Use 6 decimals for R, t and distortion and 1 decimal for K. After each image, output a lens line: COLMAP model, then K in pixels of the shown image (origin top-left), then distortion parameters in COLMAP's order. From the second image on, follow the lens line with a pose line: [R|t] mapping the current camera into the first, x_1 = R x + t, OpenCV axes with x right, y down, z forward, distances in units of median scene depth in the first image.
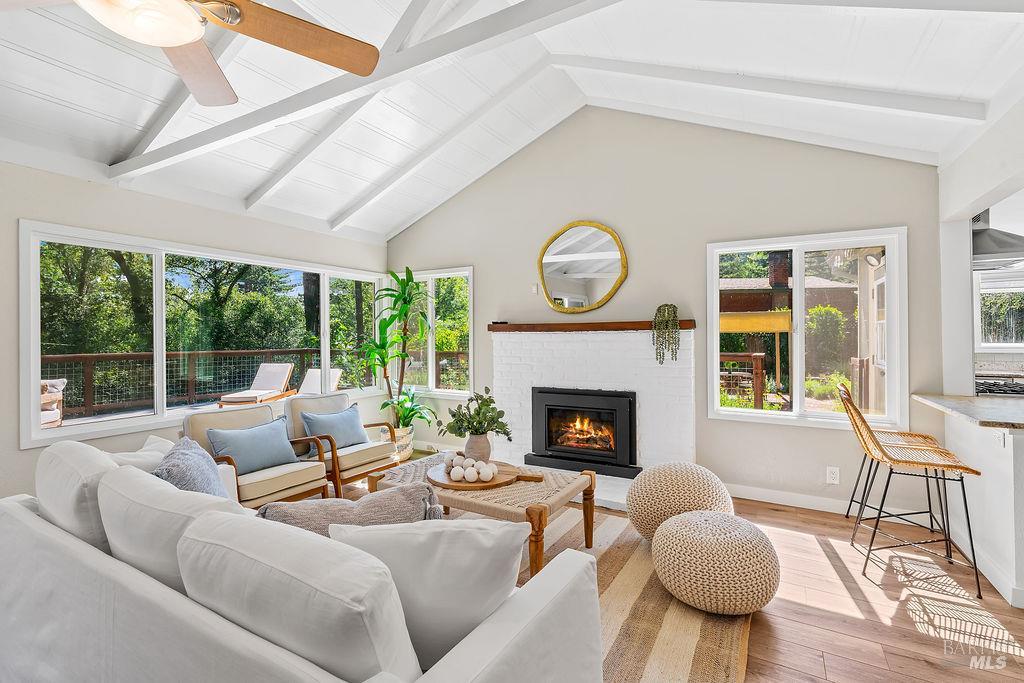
lens RADIAL K [[471.2, 0, 511.5], [0, 471.2, 331.6], [0, 0, 1]] dist [-0.005541, 0.000368]
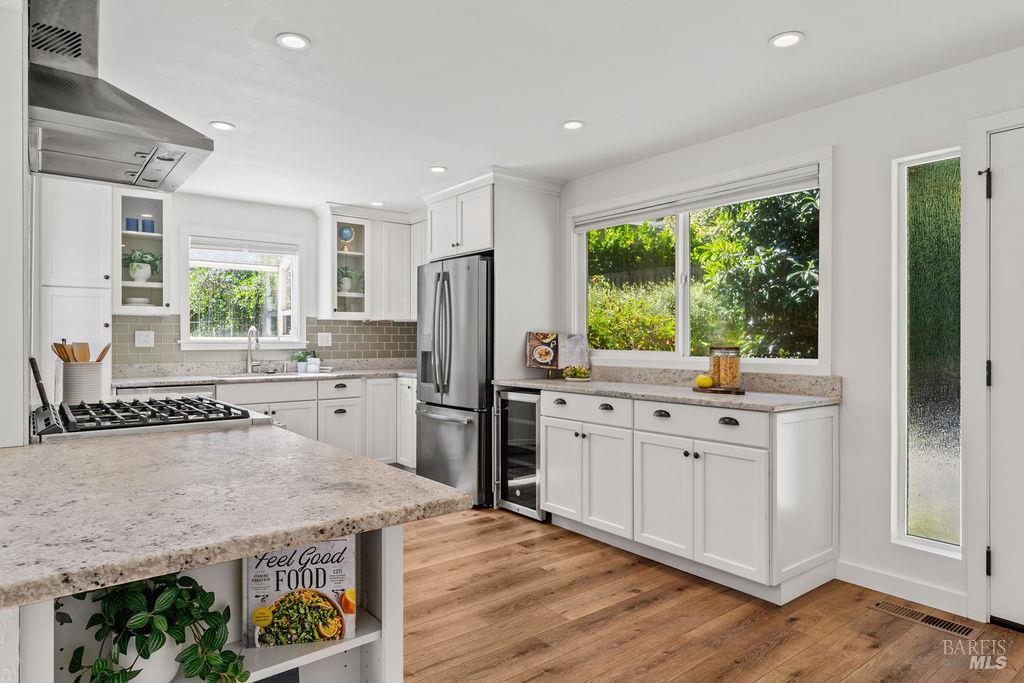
lens RADIAL K [[599.9, 0, 513.1], [0, 599.9, 336.5], [0, 0, 1]] dist [-0.011219, 0.004588]
pose [[0.374527, 0.006411, 0.927194, 0.494156], [-0.014591, 0.999893, -0.001020, 0.026519], [-0.927101, -0.013146, 0.374580, 0.305836]]
